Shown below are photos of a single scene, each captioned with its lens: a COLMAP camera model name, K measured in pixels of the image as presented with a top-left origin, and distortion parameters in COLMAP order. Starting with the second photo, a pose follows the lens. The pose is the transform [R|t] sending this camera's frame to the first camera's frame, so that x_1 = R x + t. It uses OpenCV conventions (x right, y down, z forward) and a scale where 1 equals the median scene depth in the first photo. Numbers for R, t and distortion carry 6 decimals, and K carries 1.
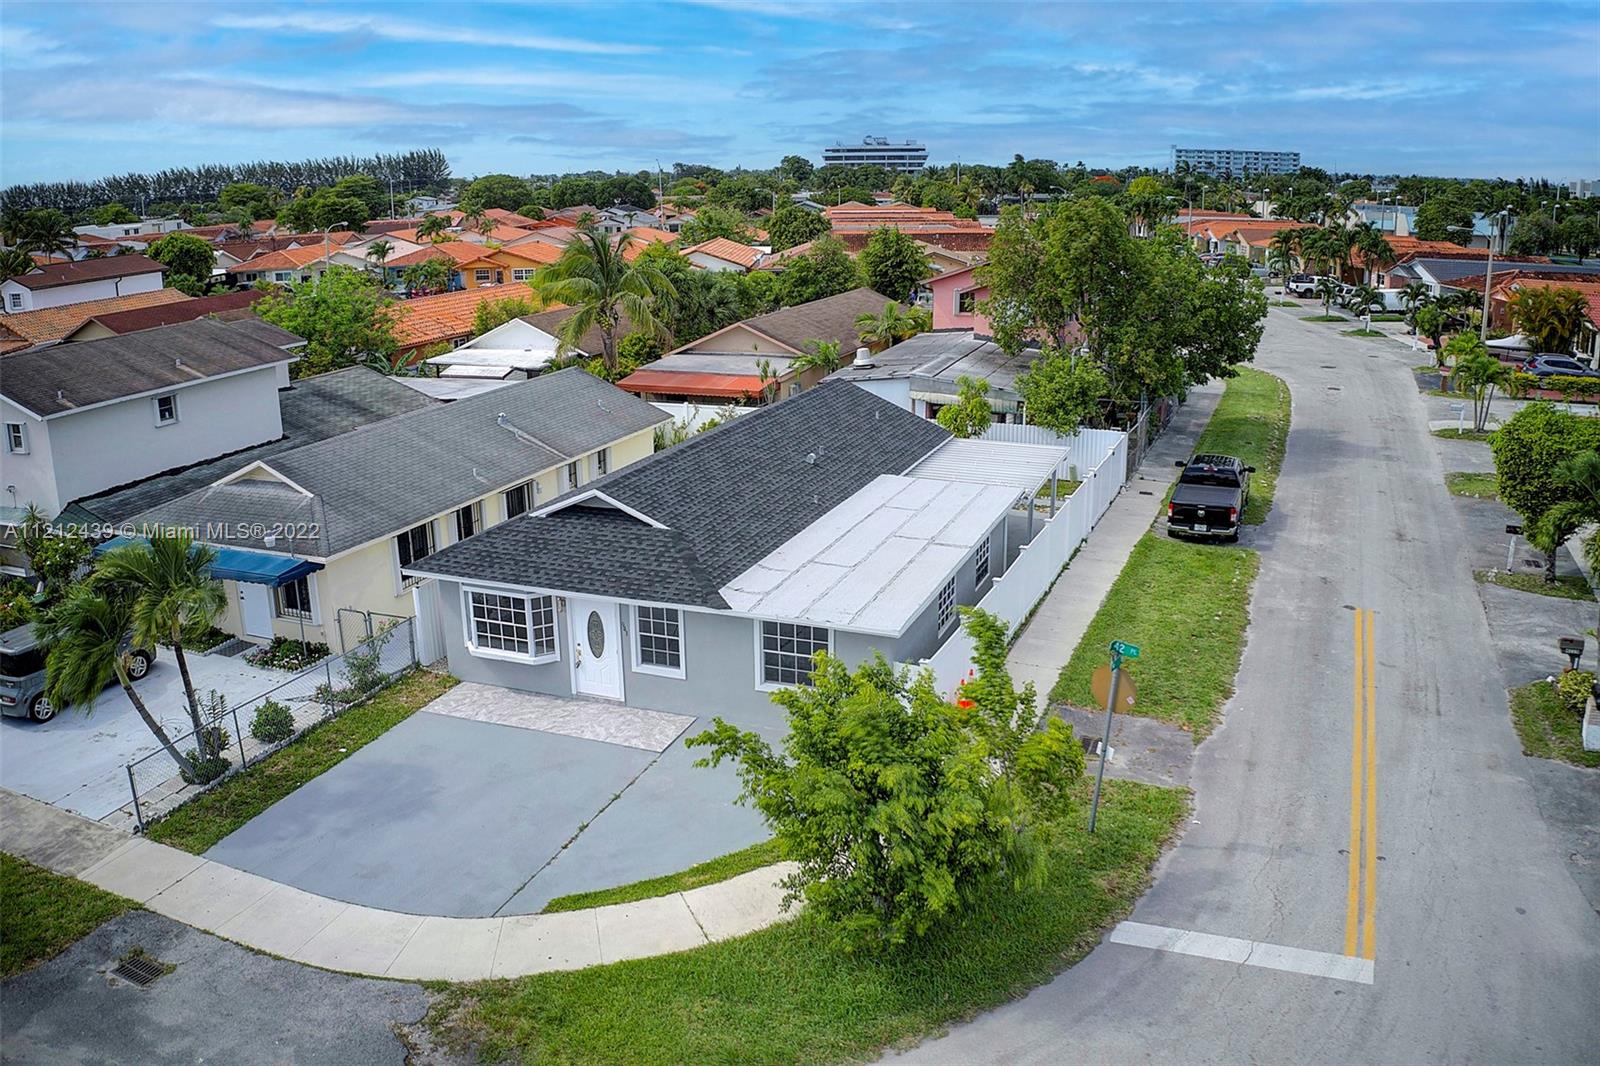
lens RADIAL K [[1262.1, 0, 800.0], [0, 1262.1, 533.0], [0, 0, 1]] dist [-0.187652, 0.014071]
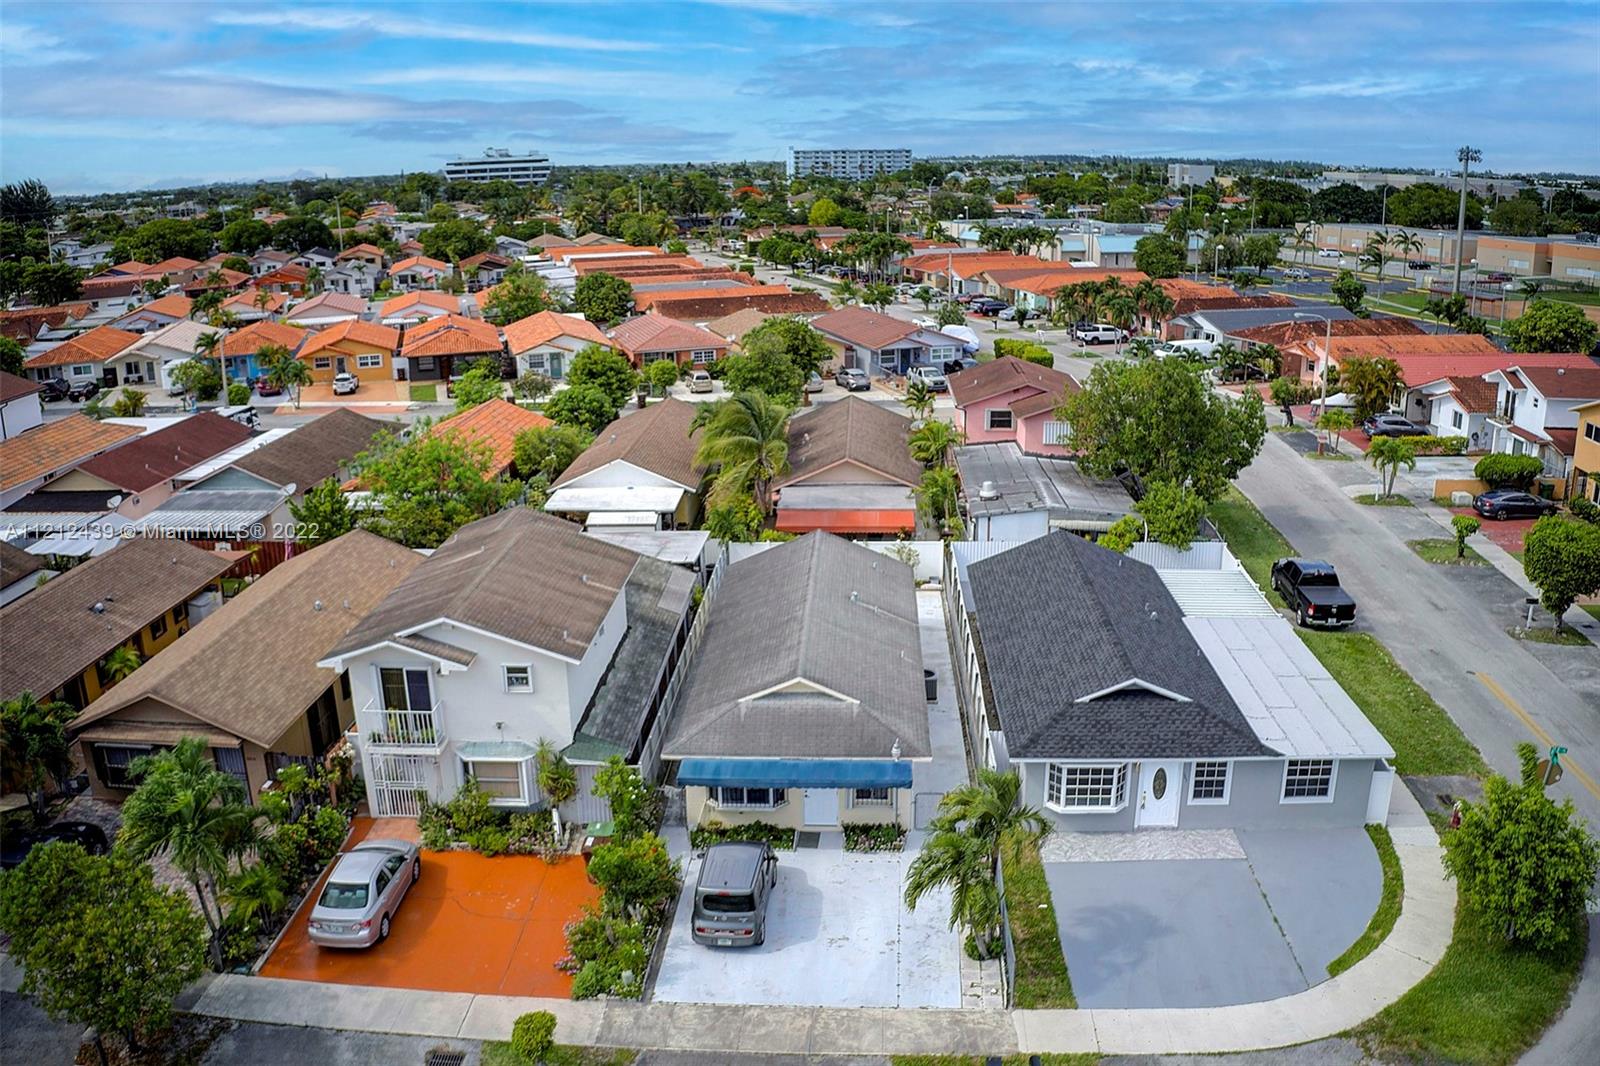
lens RADIAL K [[1276.7, 0, 800.0], [0, 1276.7, 533.0], [0, 0, 1]] dist [-0.179669, 0.009379]
pose [[0.948604, -0.089741, 0.303476, -0.920869], [0.089301, 0.995886, 0.015357, -0.248703], [-0.303606, 0.012533, 0.952715, -0.195797]]
